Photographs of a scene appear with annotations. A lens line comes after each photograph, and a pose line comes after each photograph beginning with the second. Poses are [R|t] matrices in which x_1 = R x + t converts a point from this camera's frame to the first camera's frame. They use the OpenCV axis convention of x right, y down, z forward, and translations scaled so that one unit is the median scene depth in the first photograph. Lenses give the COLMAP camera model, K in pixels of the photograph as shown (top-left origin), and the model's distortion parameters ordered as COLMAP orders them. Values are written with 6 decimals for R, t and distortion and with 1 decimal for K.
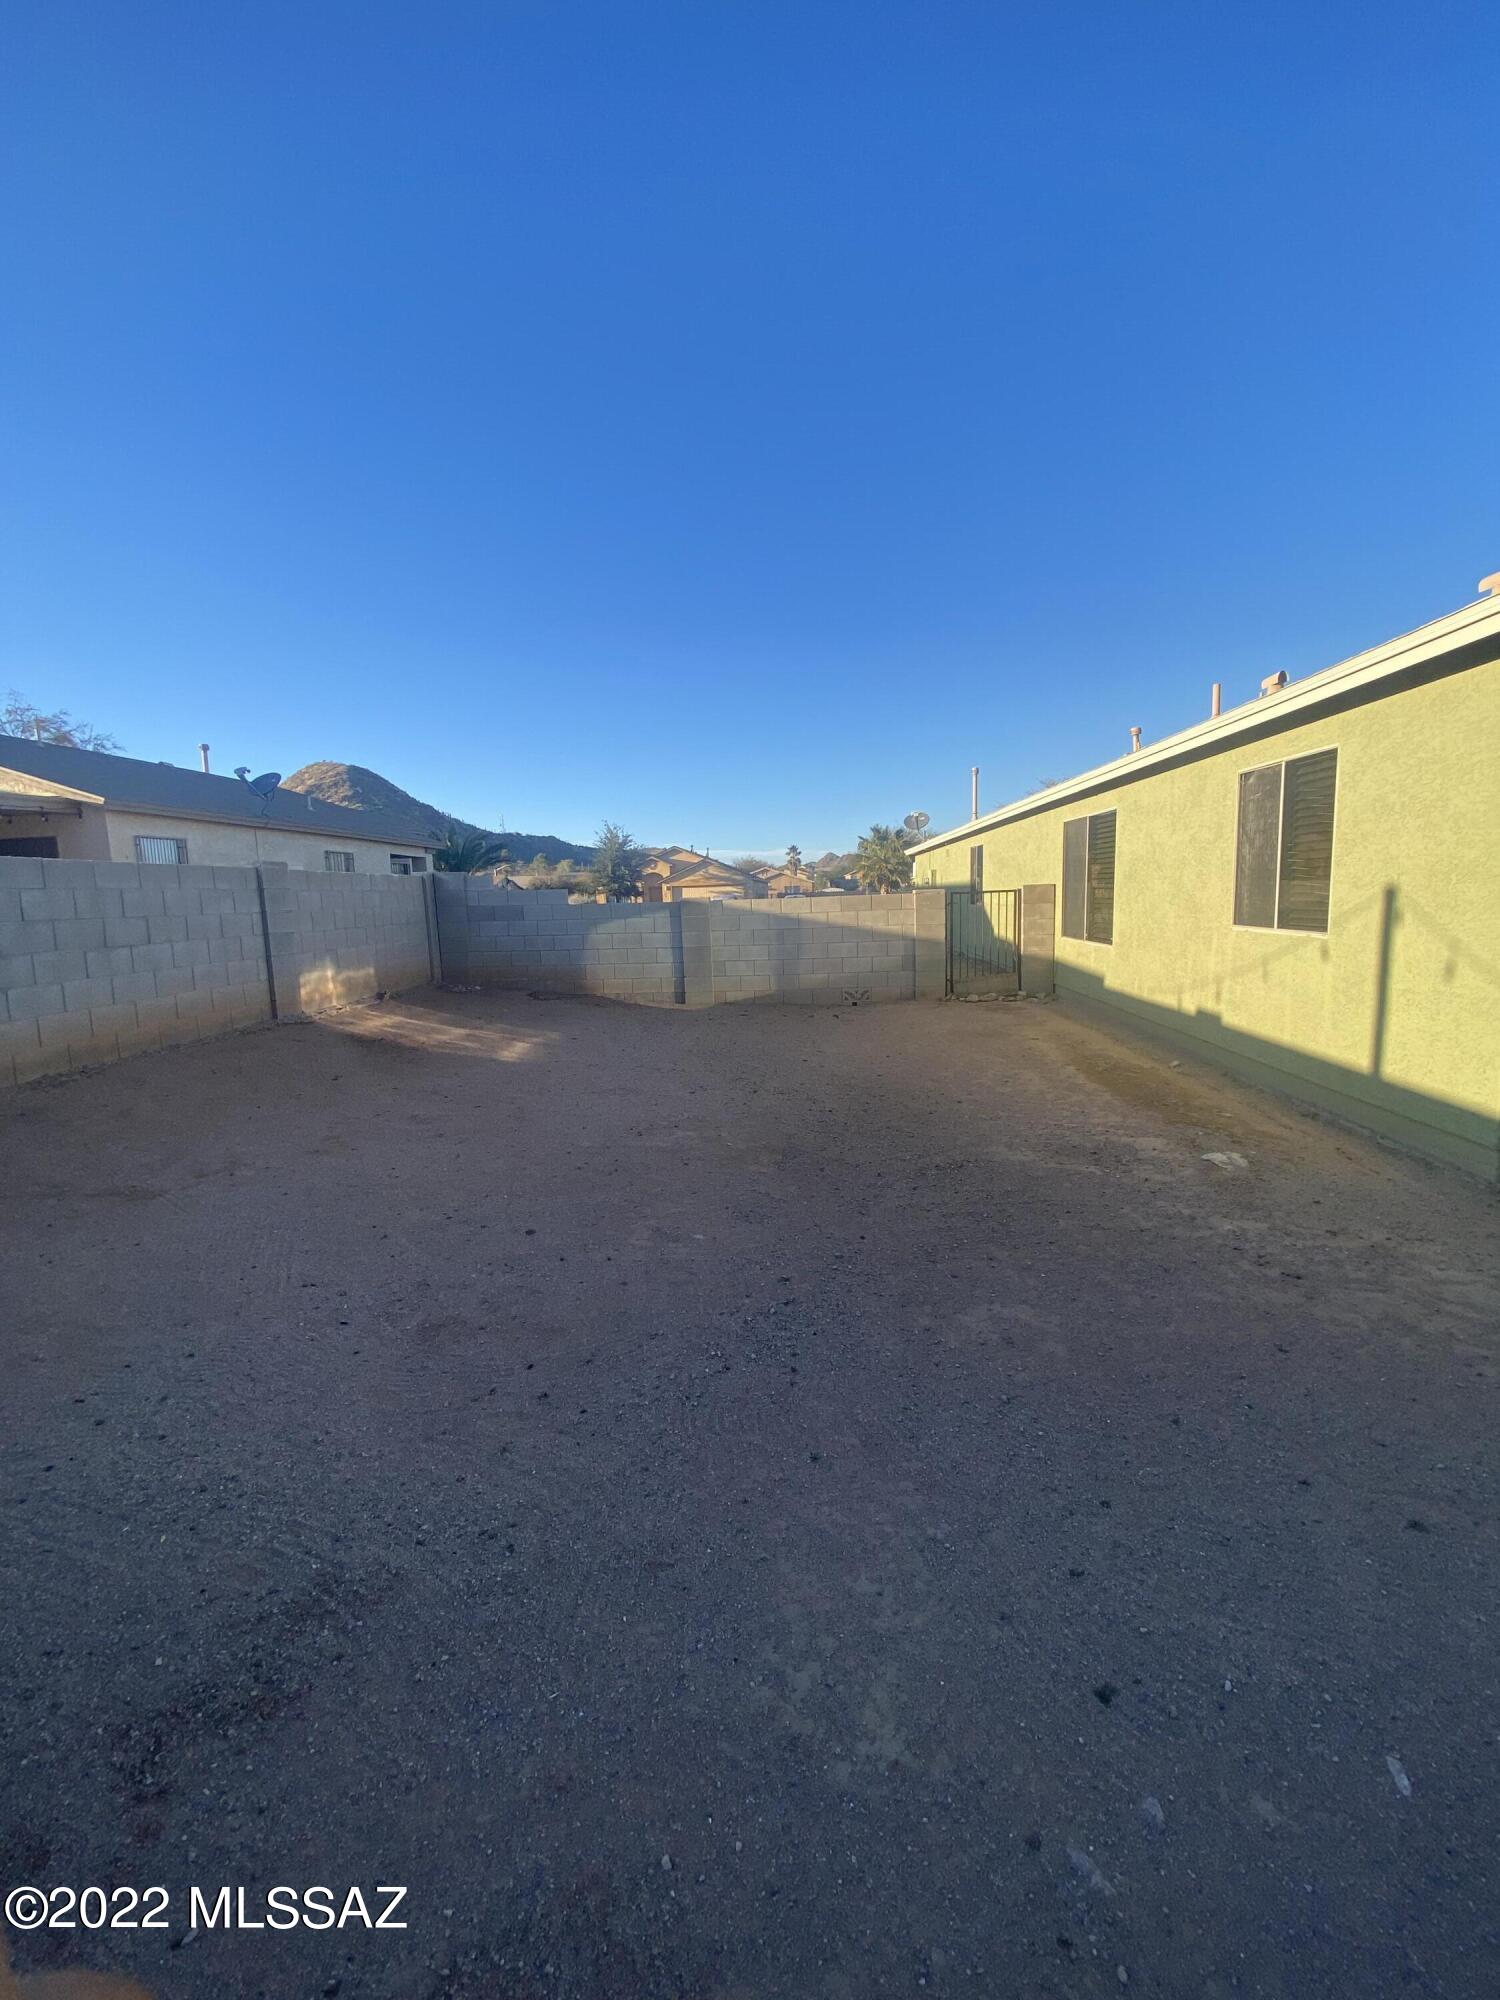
lens RADIAL K [[818.2, 0, 775.9], [0, 818.2, 1002.6], [0, 0, 1]] dist [-0.012790, -0.000010]
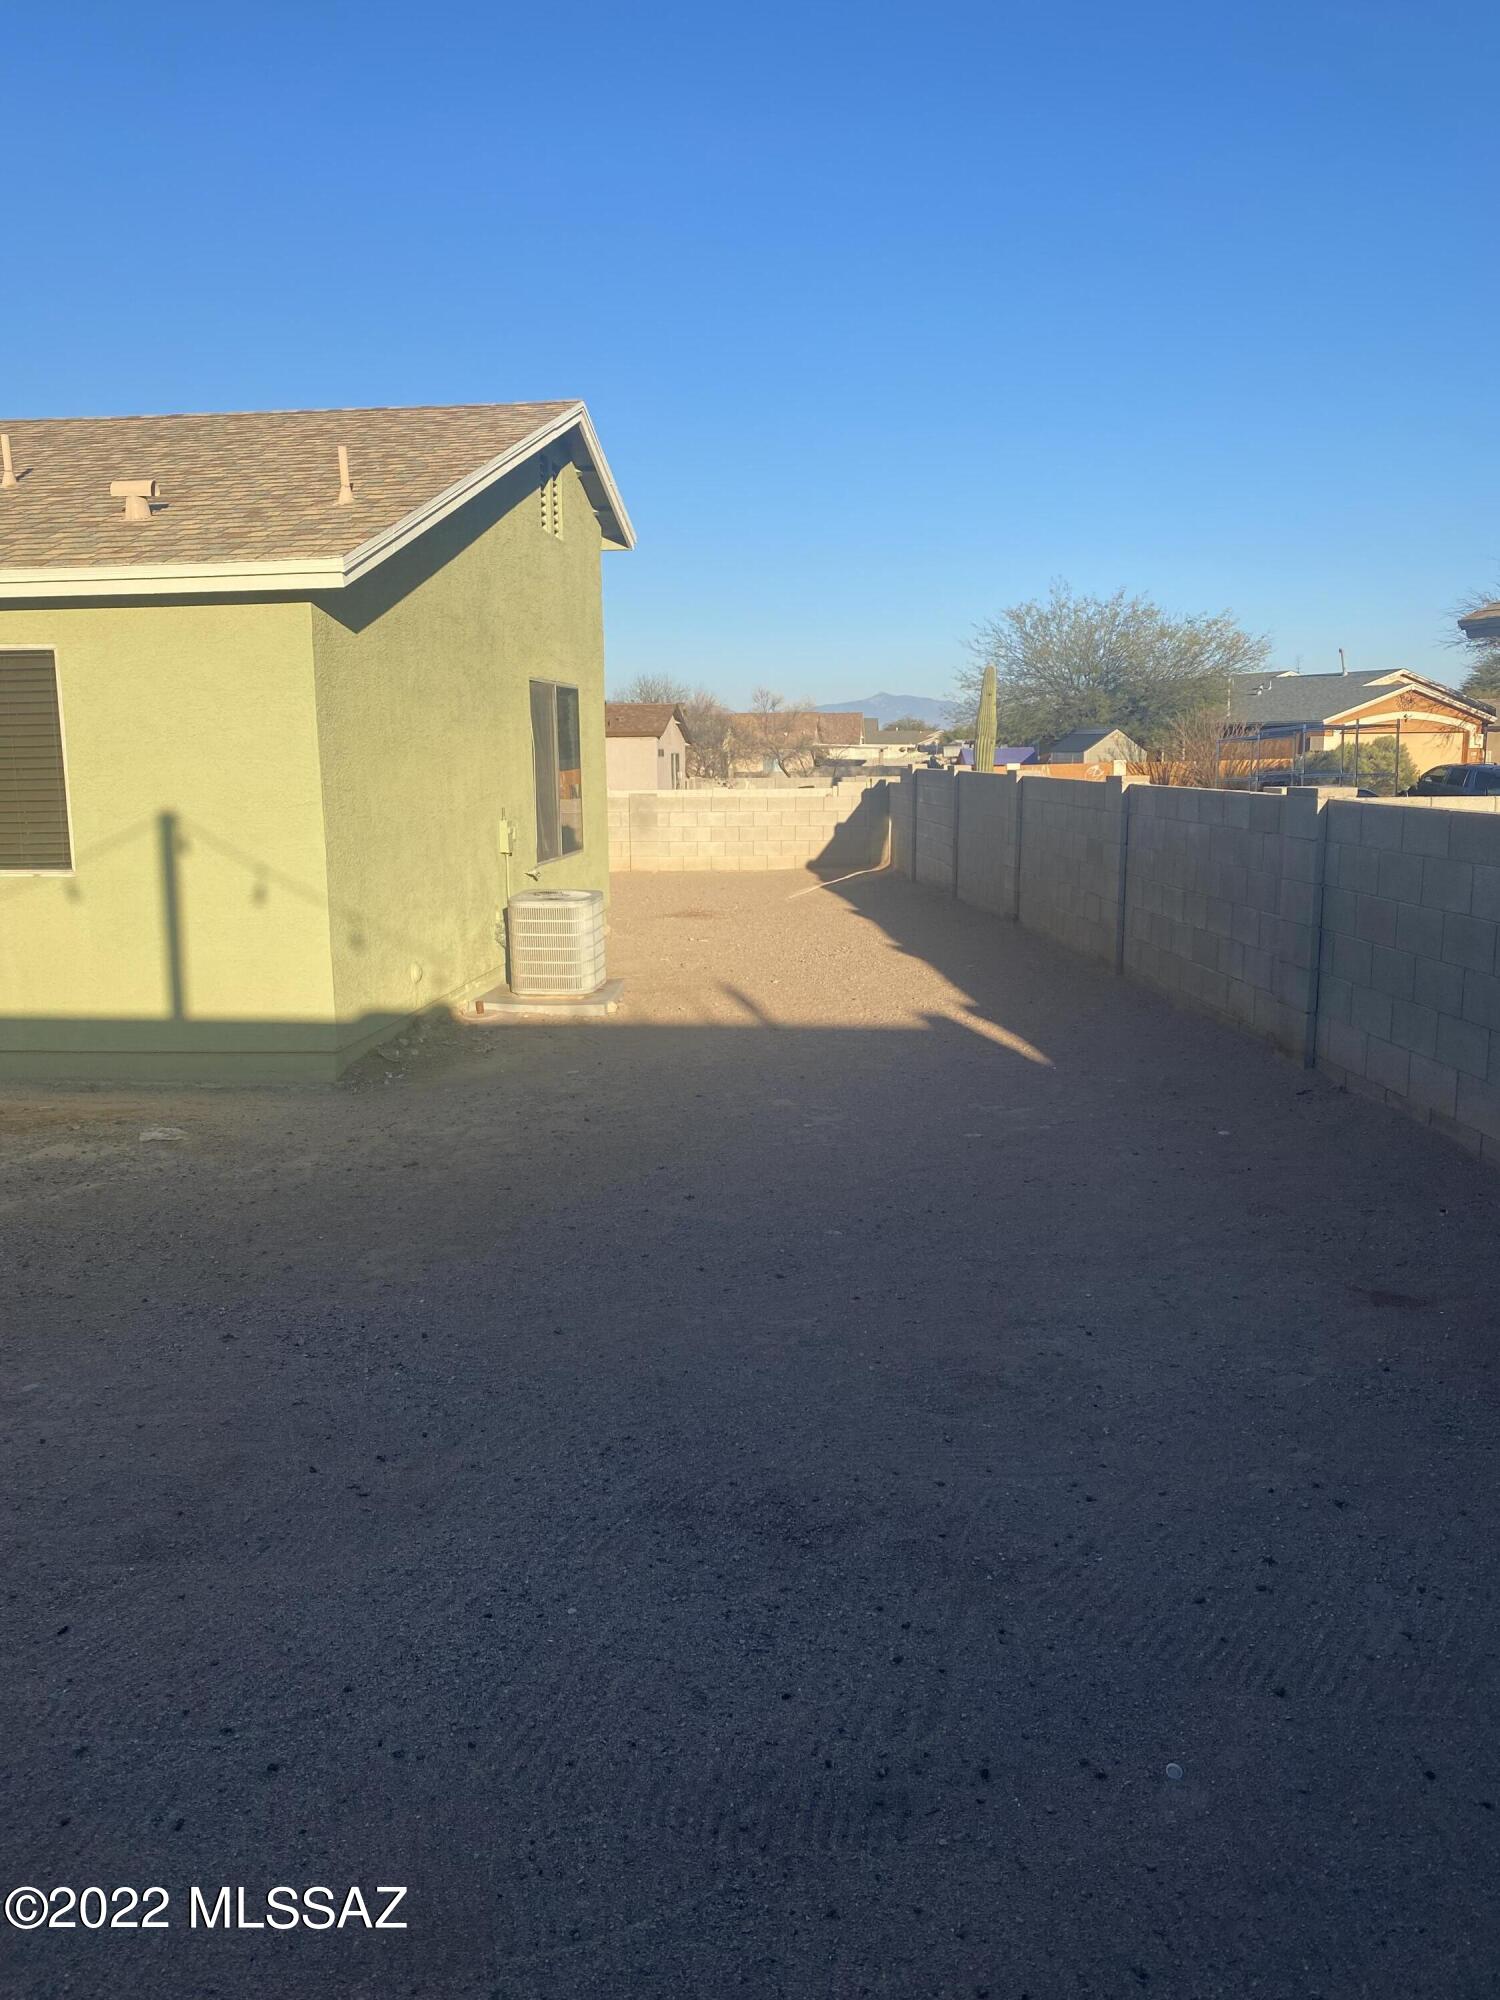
lens RADIAL K [[1505.6, 0, 713.4], [0, 1505.6, 1007.6], [0, 0, 1]] dist [-0.009179, -0.001466]
pose [[0.070808, -0.147849, 0.986472, -2.855152], [0.146755, 0.979737, 0.136306, -0.208318], [-0.986635, 0.135118, 0.091071, 0.777879]]
